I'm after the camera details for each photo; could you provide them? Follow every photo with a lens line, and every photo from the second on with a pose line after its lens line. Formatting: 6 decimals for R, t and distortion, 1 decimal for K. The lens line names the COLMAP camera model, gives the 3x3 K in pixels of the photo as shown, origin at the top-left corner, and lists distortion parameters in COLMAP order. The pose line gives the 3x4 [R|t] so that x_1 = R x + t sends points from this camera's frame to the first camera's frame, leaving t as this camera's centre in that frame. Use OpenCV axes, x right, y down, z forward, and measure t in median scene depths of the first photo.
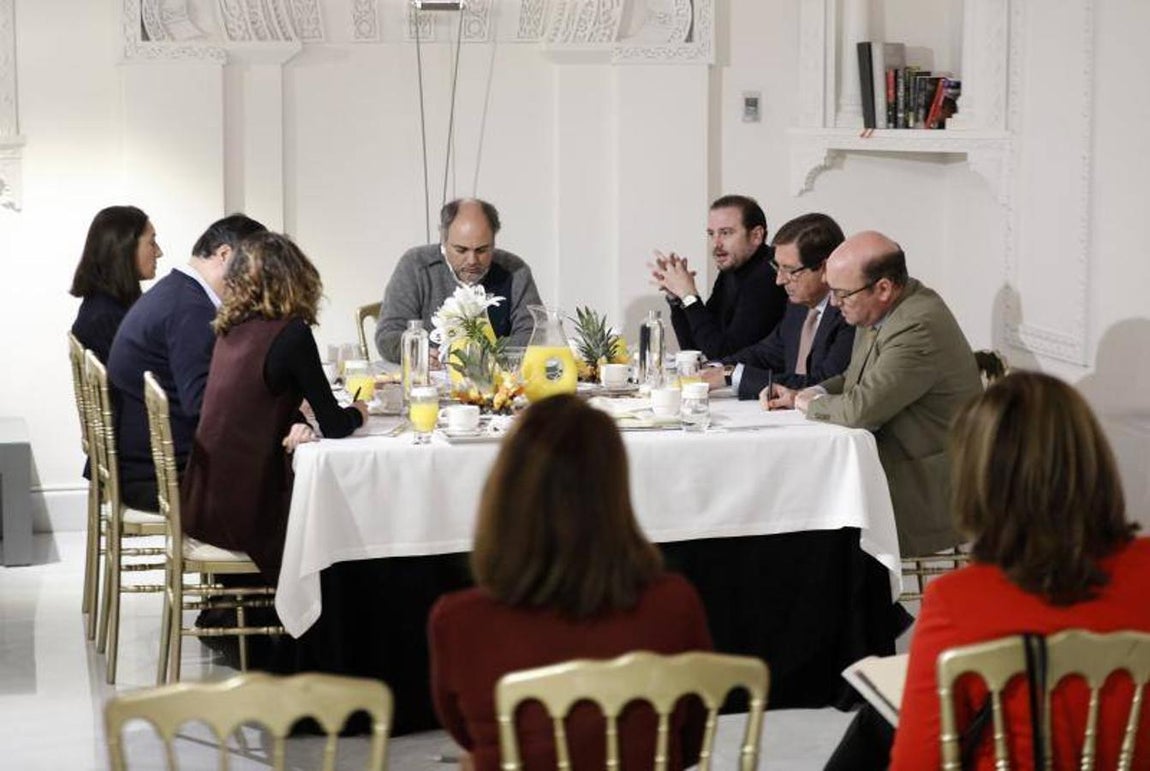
lens RADIAL K [[2519.8, 0, 576.4], [0, 2519.8, 363.3], [0, 0, 1]] dist [0.011560, -0.366002]
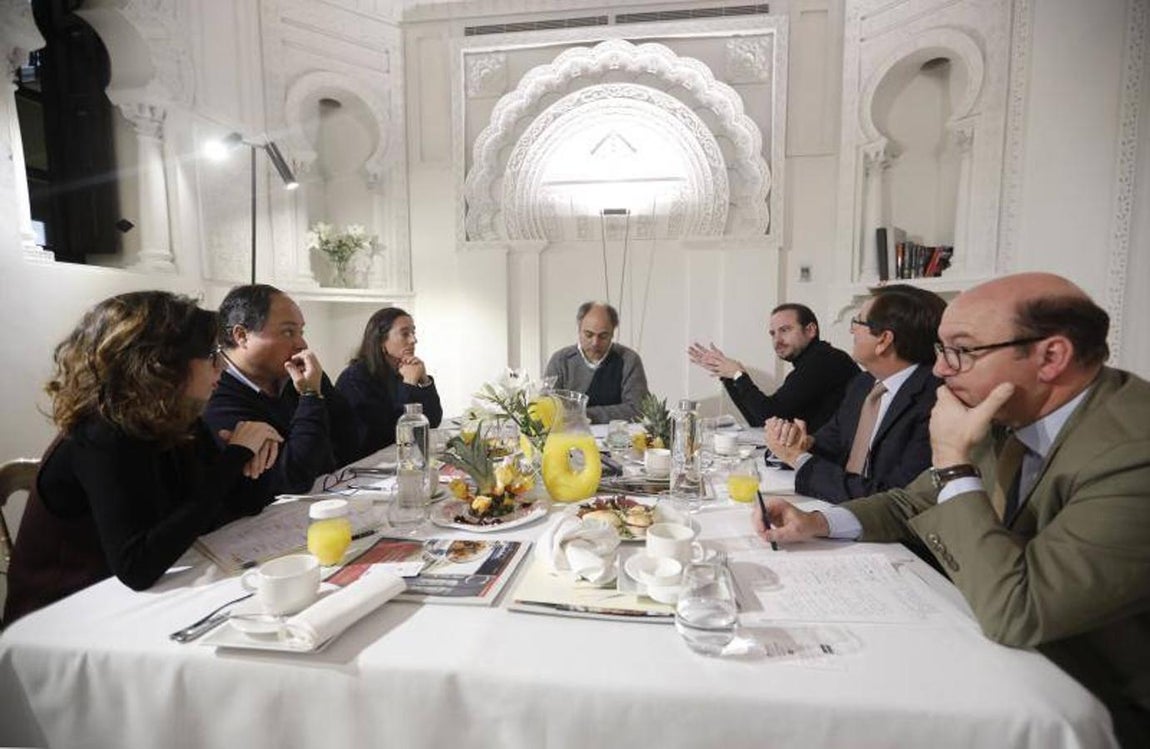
lens RADIAL K [[517.9, 0, 580.1], [0, 517.9, 370.1], [0, 0, 1]] dist [0.000591, -0.000178]
pose [[0.946176, 0.023242, -0.322817, 0.041223], [-0.034702, 0.998954, -0.029787, -0.019376], [0.321787, 0.039386, 0.945992, 0.641044]]
